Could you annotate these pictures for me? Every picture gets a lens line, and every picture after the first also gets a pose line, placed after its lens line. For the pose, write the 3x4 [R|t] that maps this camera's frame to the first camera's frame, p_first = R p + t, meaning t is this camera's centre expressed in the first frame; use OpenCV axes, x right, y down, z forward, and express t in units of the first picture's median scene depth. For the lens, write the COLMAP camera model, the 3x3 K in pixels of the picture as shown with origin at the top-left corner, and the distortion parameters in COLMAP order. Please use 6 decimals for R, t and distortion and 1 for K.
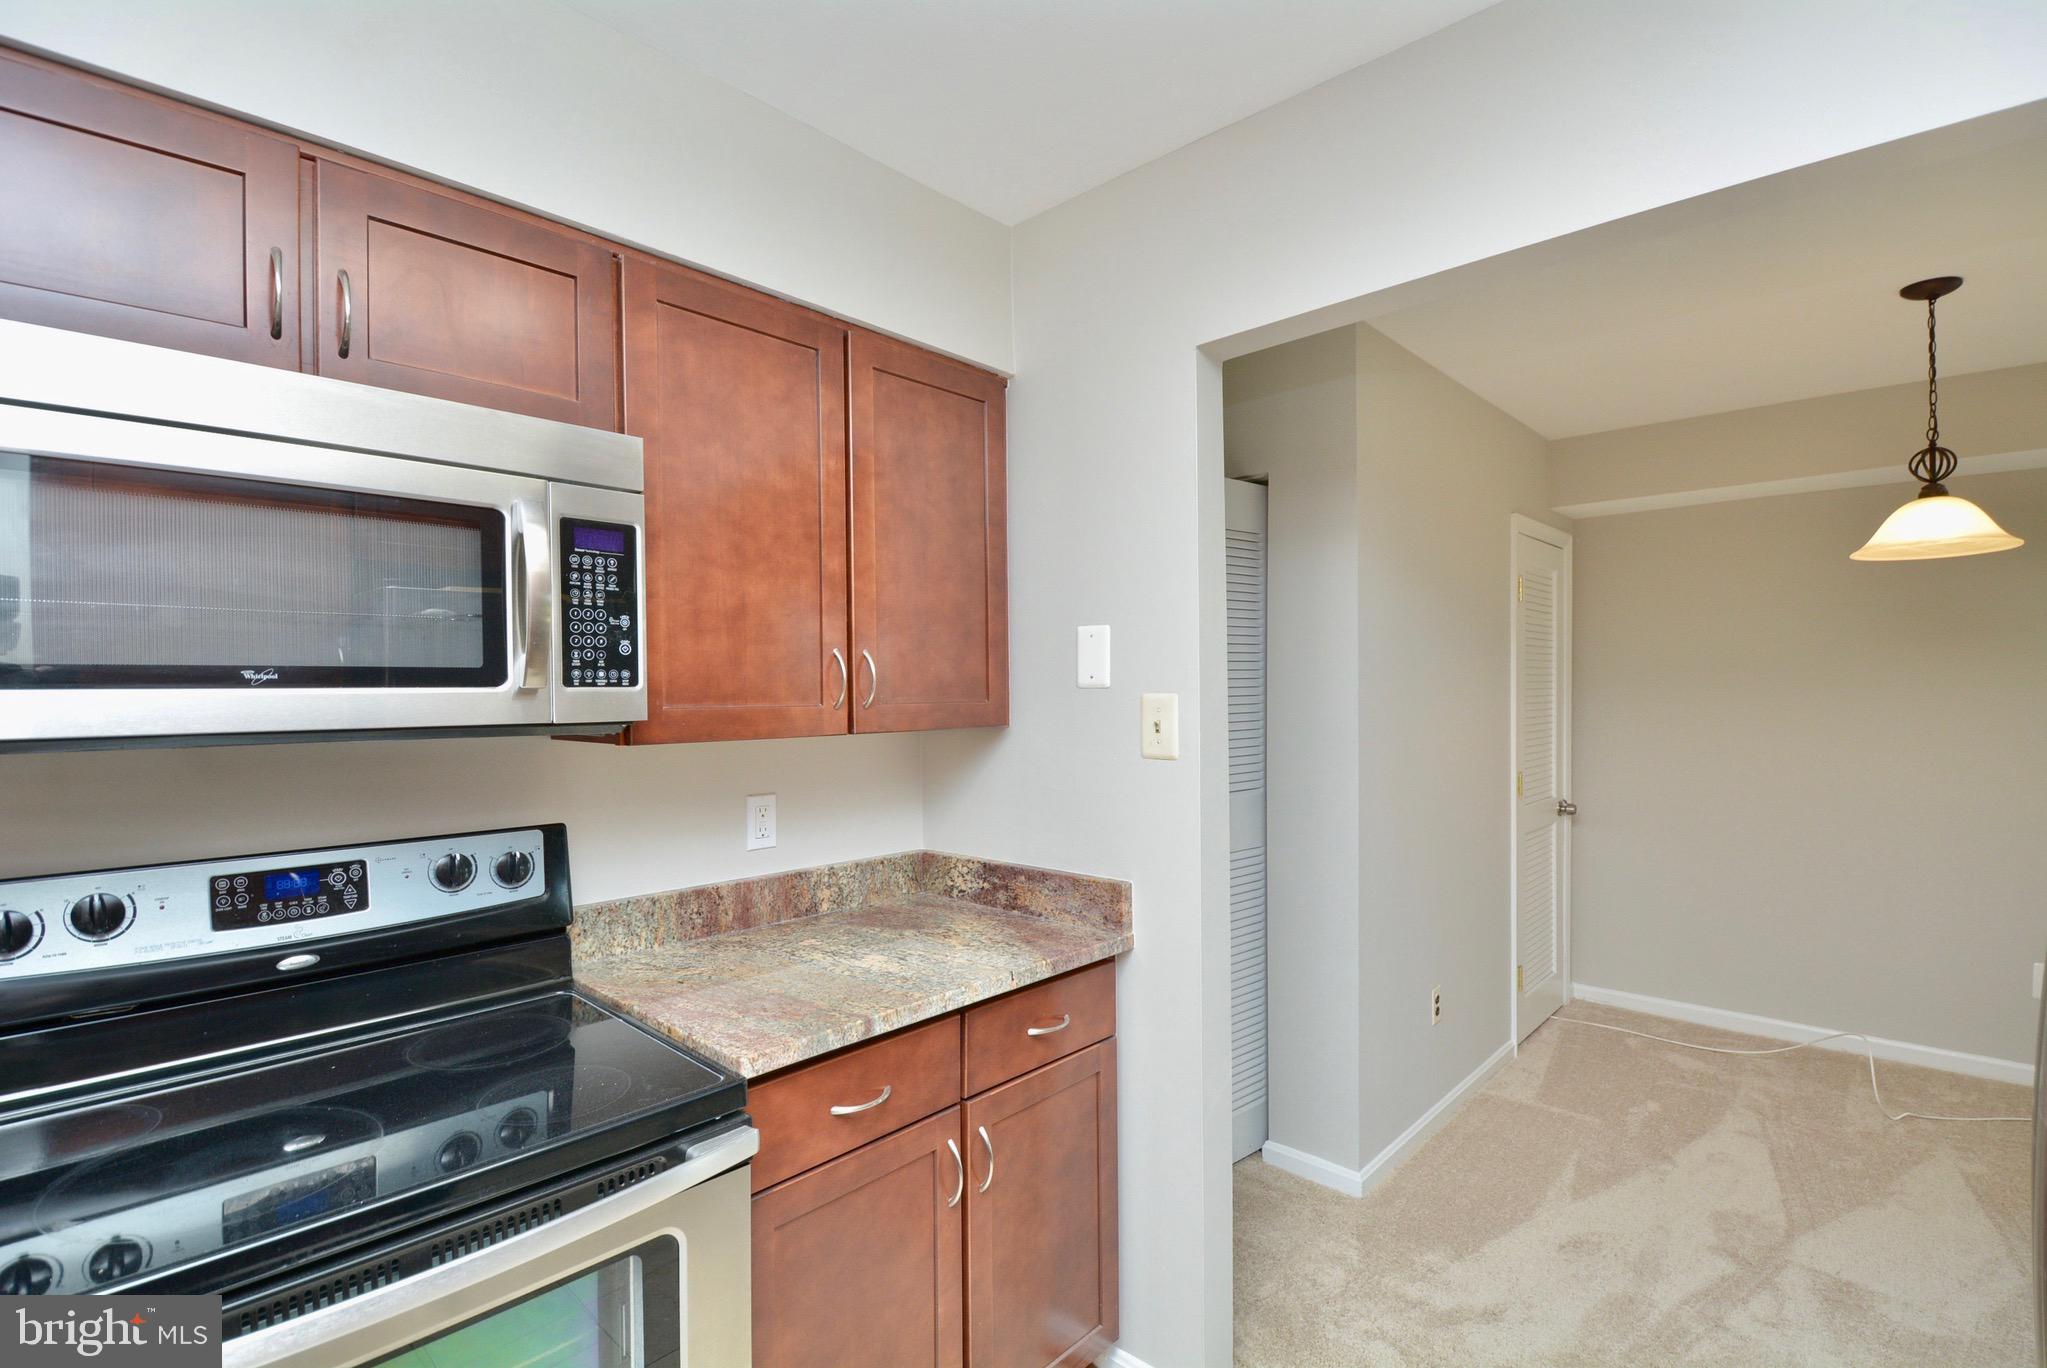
lens RADIAL K [[939.4, 0, 1035.1], [0, 939.4, 706.0], [0, 0, 1]] dist [0.005734, -0.016903]
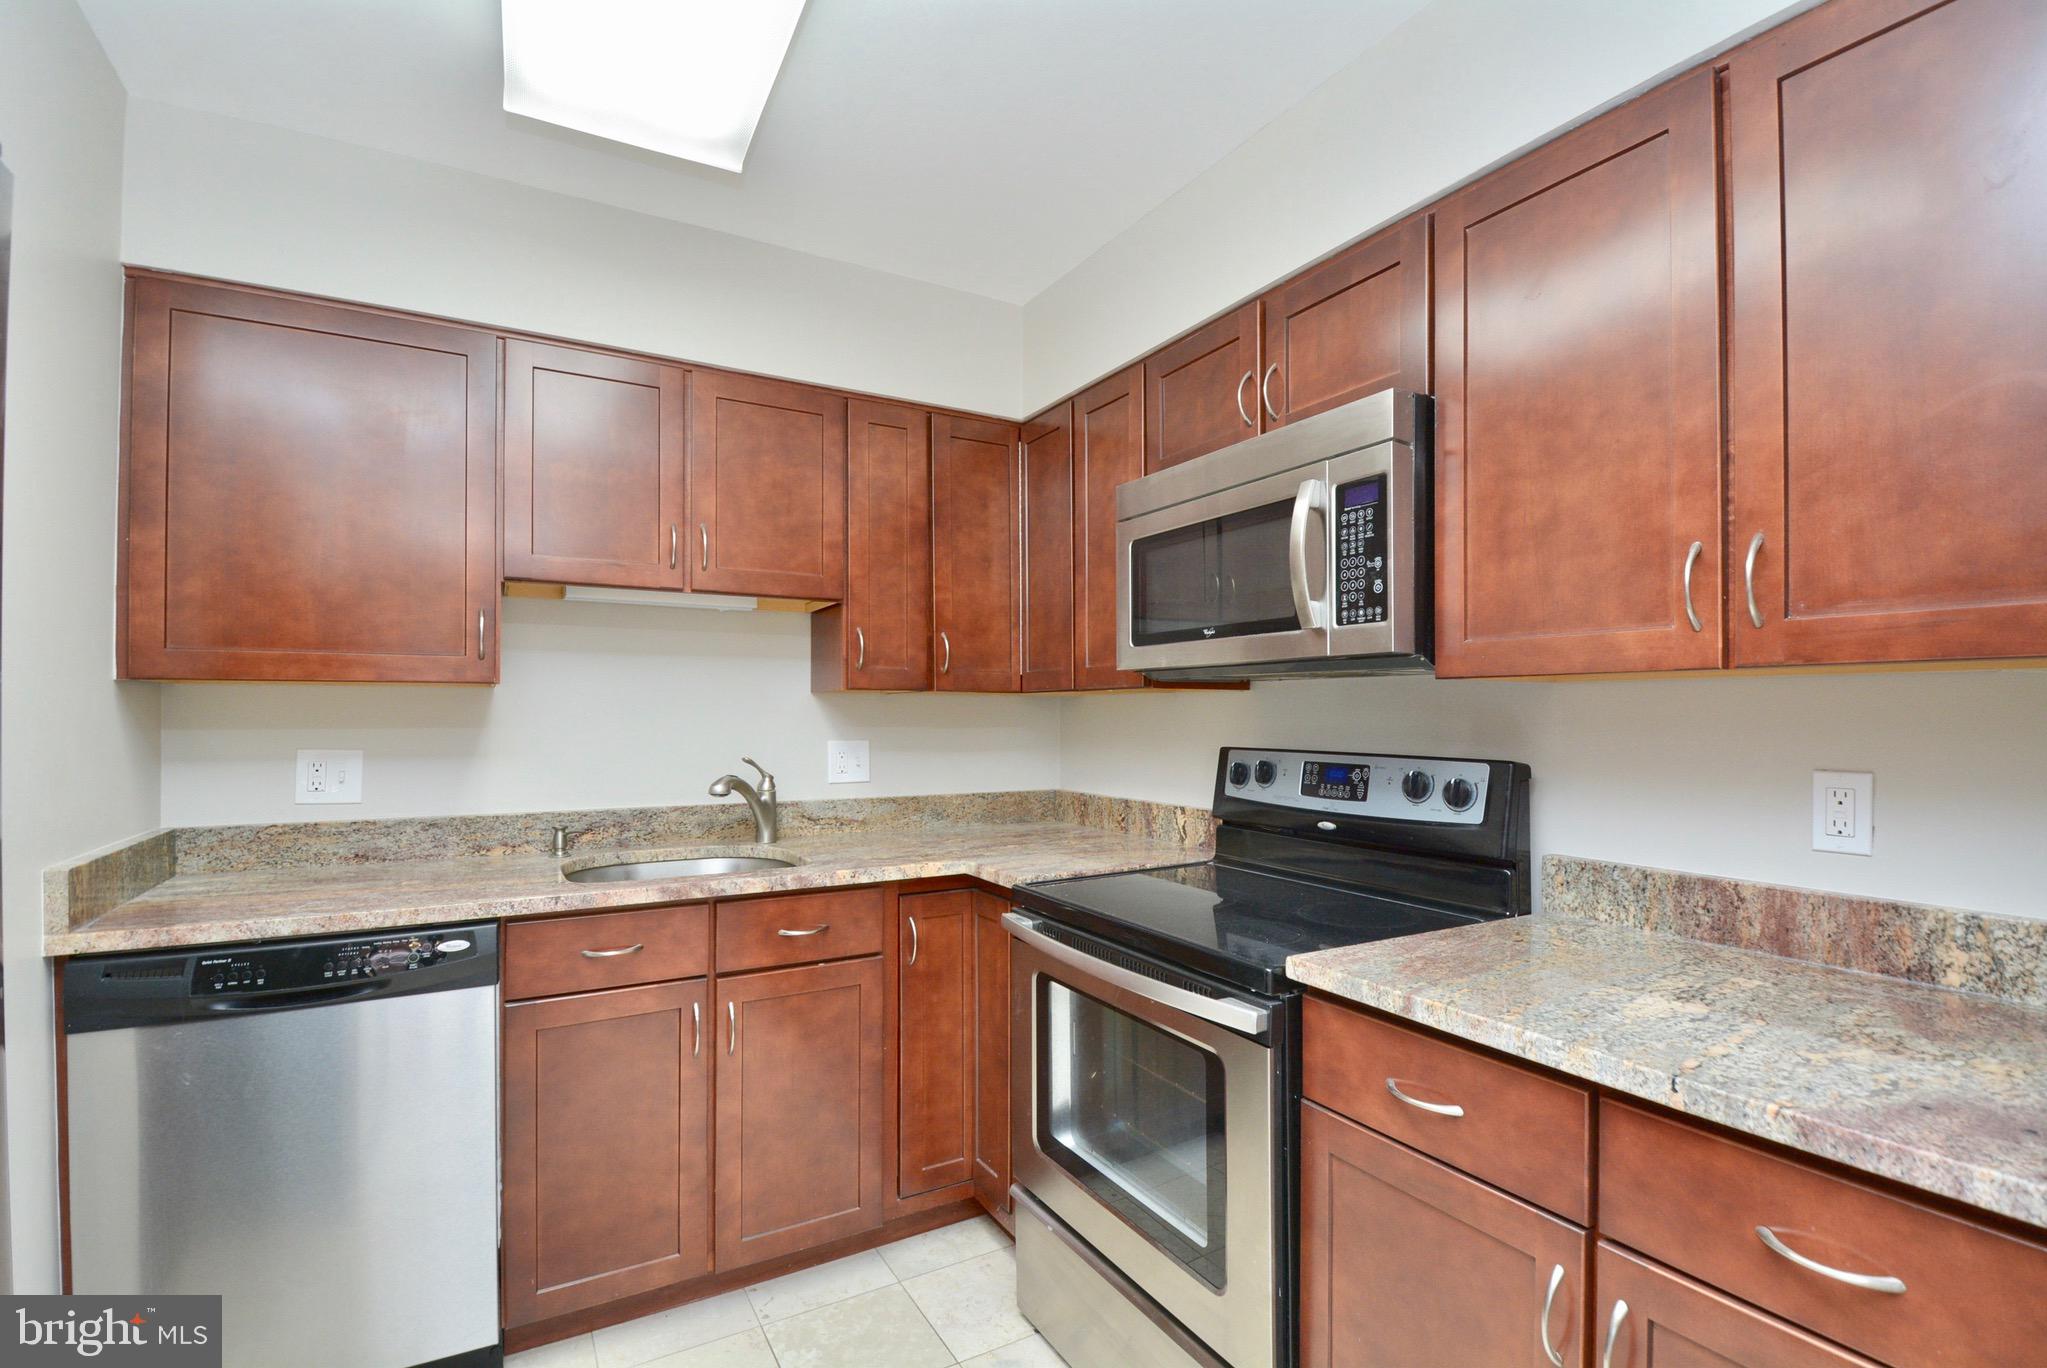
lens RADIAL K [[939.4, 0, 1041.4], [0, 939.4, 711.3], [0, 0, 1]] dist [0.005734, -0.016903]
pose [[-0.285768, 0.007458, -0.958270, 0.731585], [-0.015466, 0.999804, 0.012393, 0.076592], [0.958174, 0.018362, -0.285597, 0.941555]]
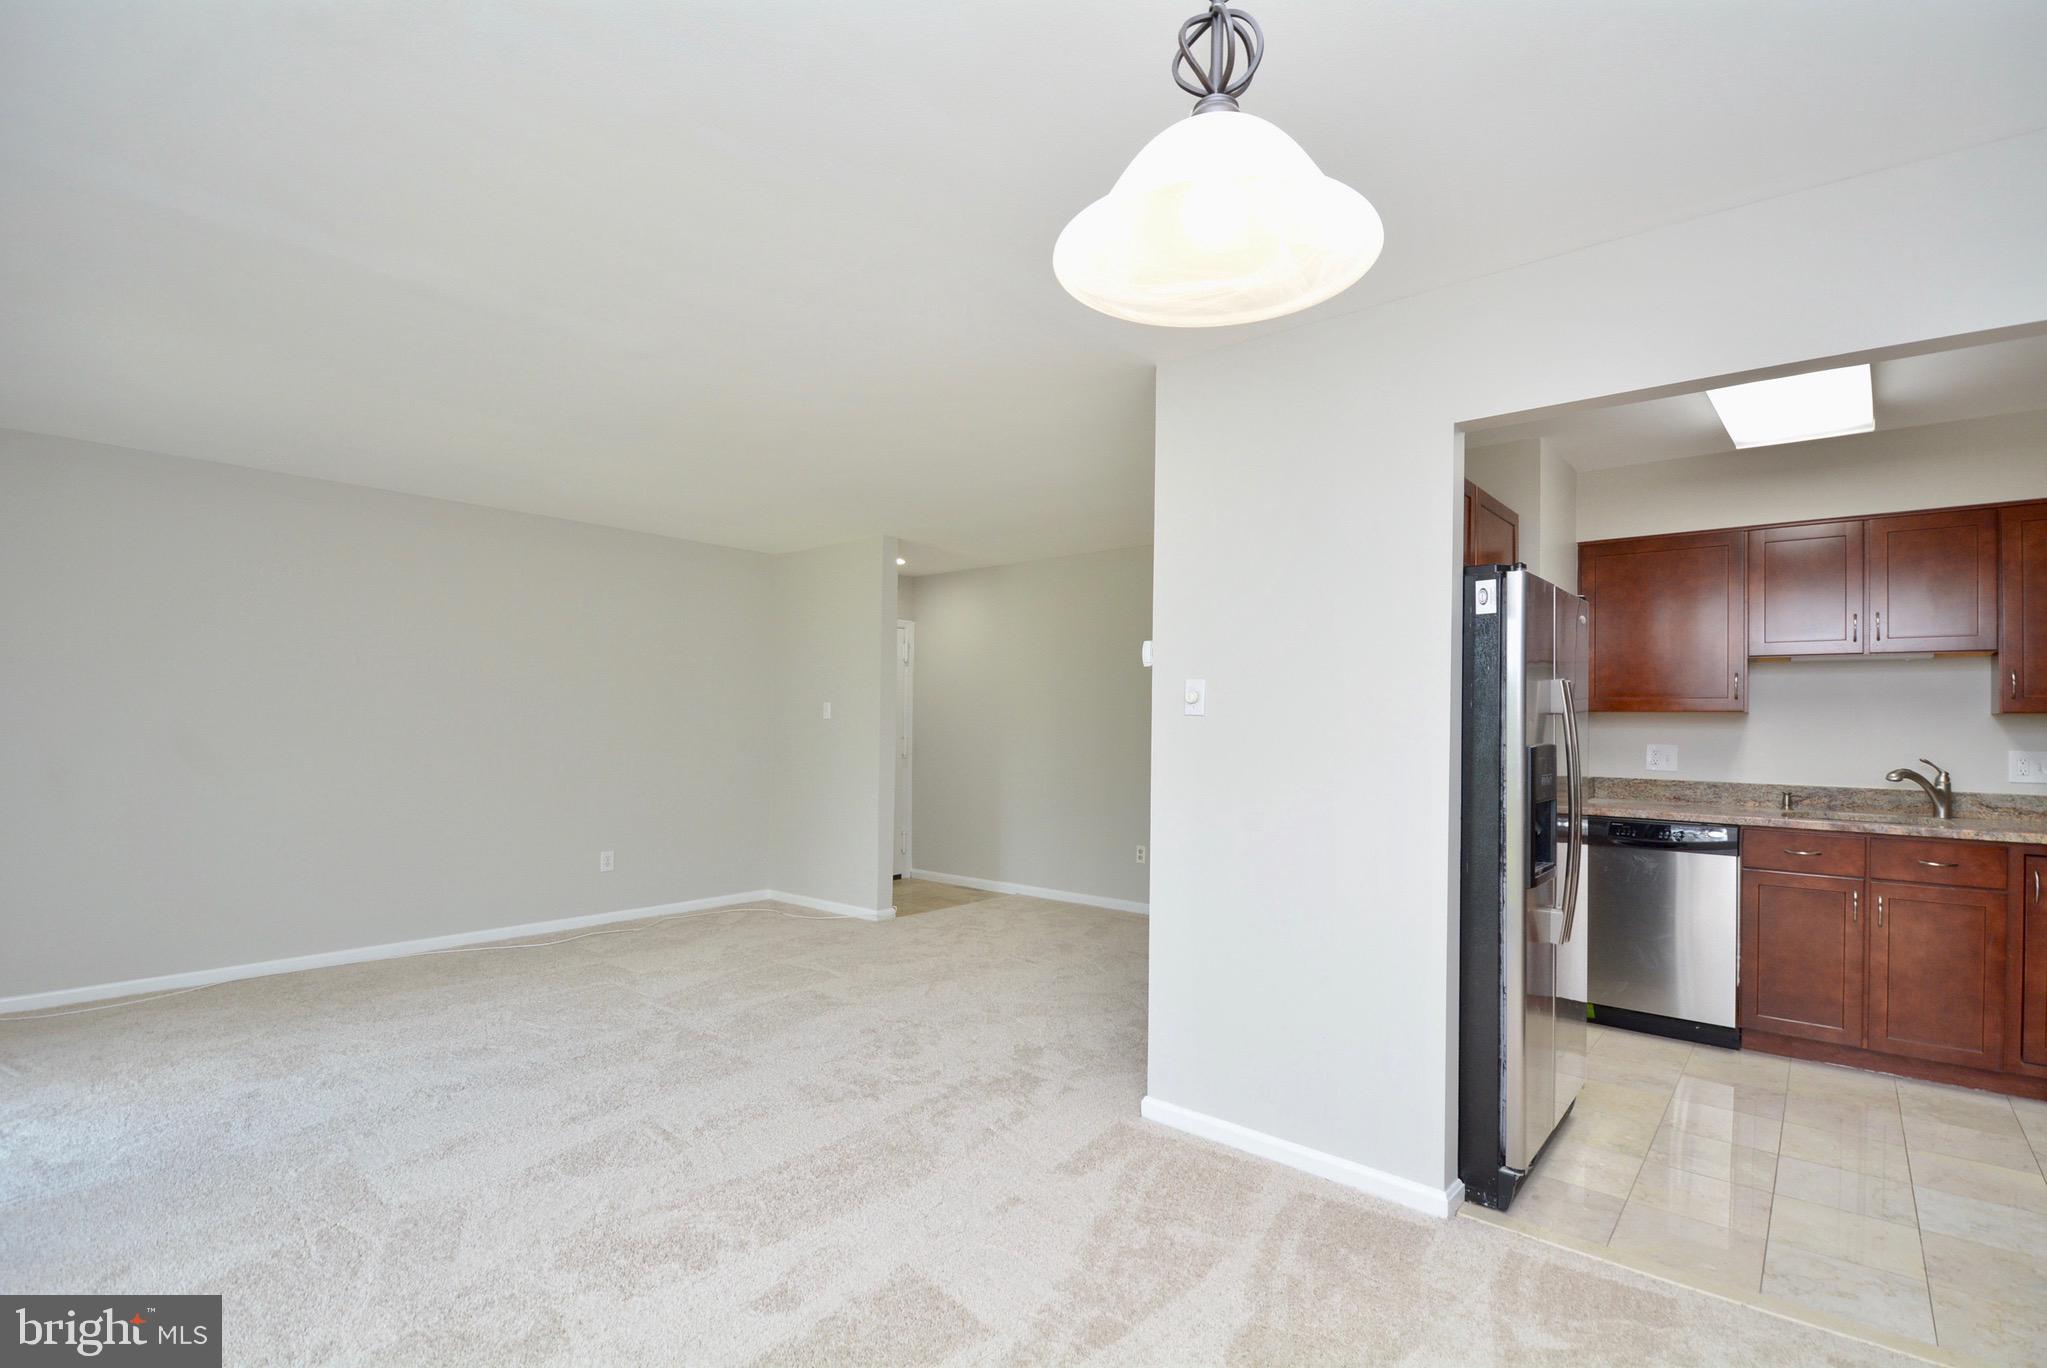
lens RADIAL K [[939.4, 0, 1038.8], [0, 939.4, 706.4], [0, 0, 1]] dist [0.005734, -0.016903]
pose [[-0.998897, -0.002412, -0.046885, 1.851022], [-0.002705, 0.999977, 0.006191, 0.034477], [0.046869, 0.006311, -0.998881, 2.463931]]
